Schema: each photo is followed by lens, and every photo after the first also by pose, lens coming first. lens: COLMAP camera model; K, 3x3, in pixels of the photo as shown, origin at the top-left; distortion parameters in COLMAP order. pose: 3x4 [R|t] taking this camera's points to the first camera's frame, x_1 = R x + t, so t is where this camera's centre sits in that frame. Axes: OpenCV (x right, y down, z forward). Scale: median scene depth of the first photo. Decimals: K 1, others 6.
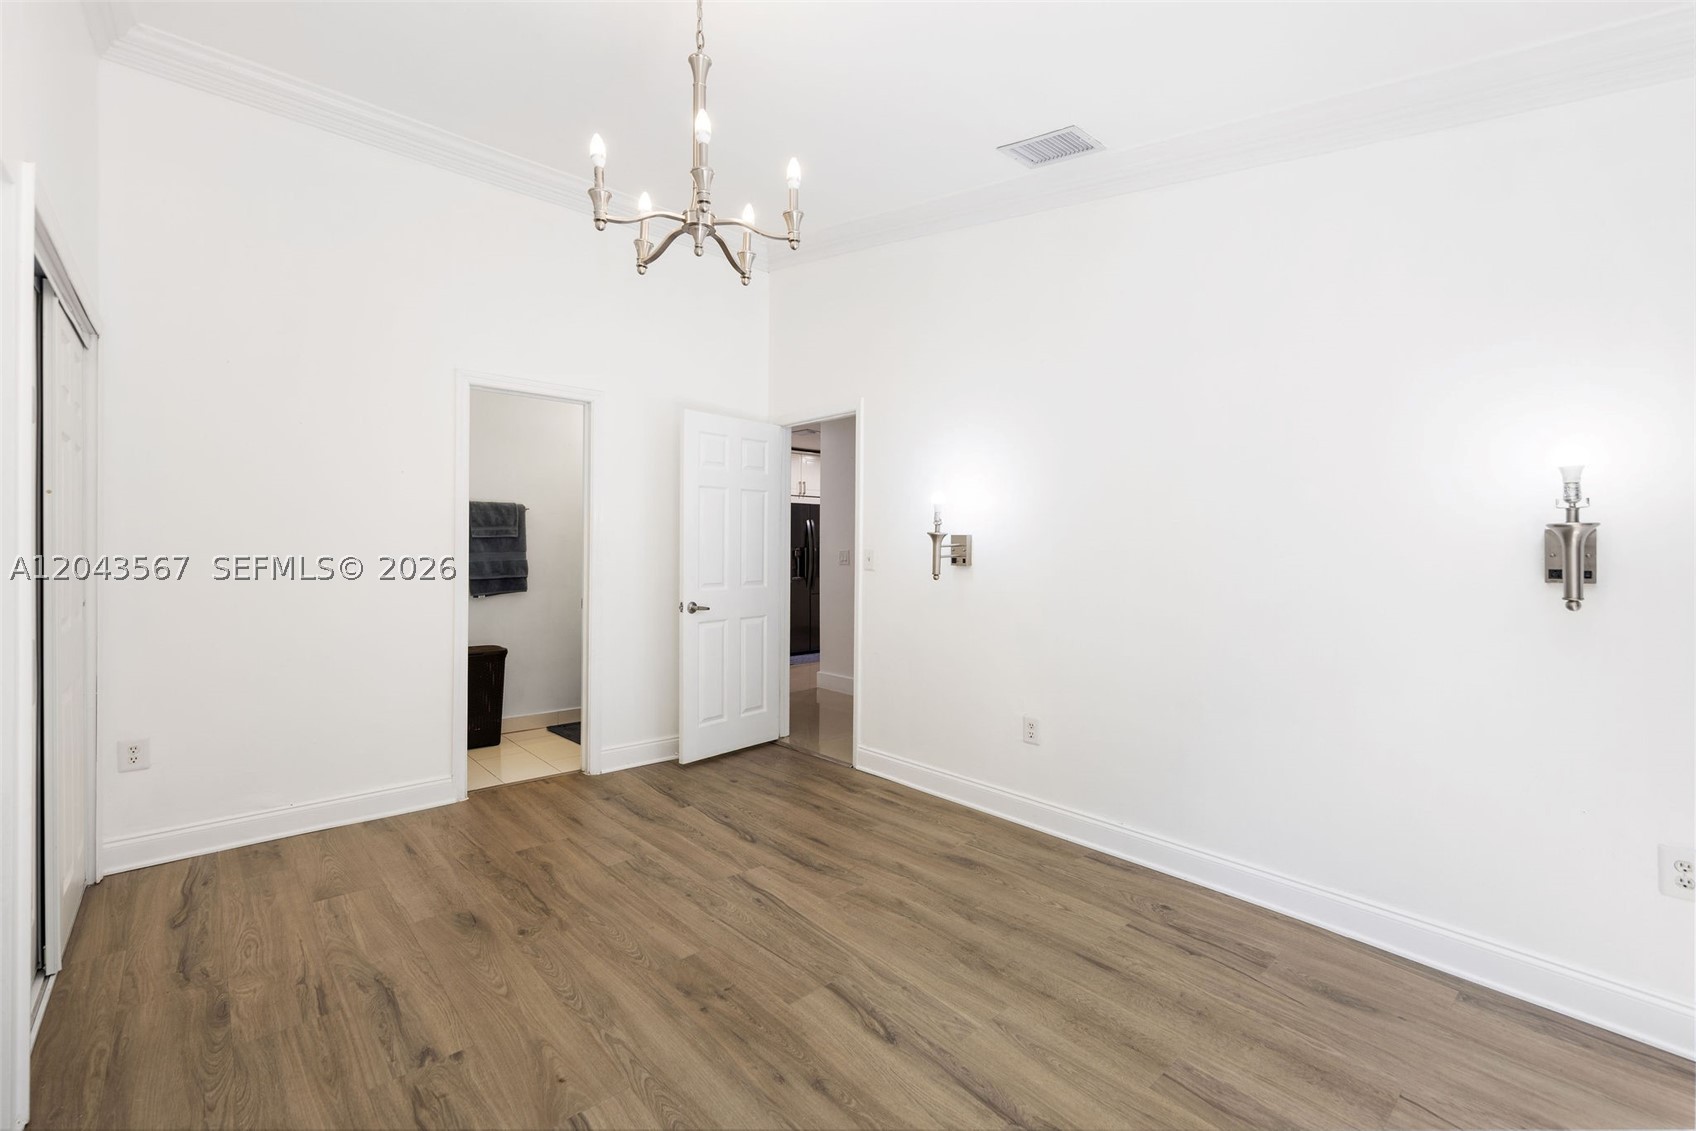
lens RADIAL K [[751.4, 0, 846.5], [0, 751.4, 557.2], [0, 0, 1]] dist [-0.000507, -0.000222]
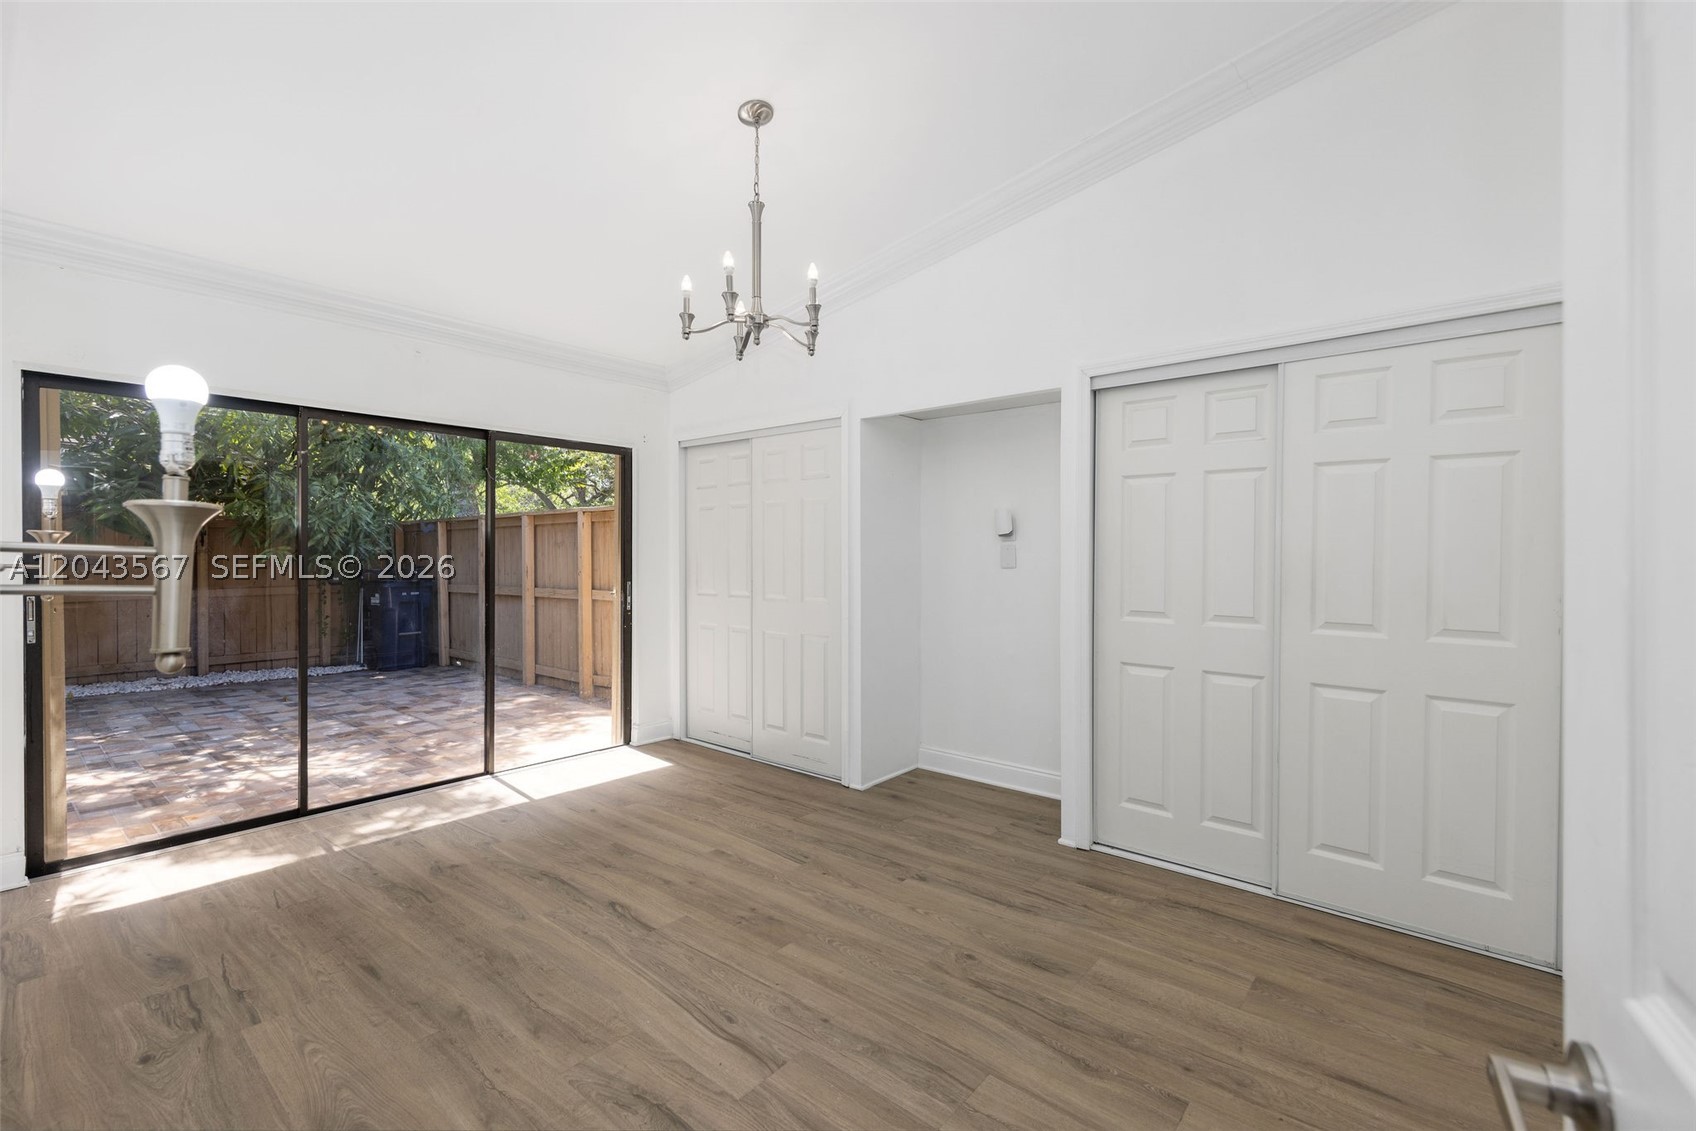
lens RADIAL K [[751.4, 0, 846.5], [0, 751.4, 557.2], [0, 0, 1]] dist [-0.000507, -0.000222]
pose [[-0.989718, -0.008860, -0.142758, -0.133334], [-0.011324, 0.999800, 0.016456, -0.027716], [0.142583, 0.017904, -0.989621, 1.936018]]
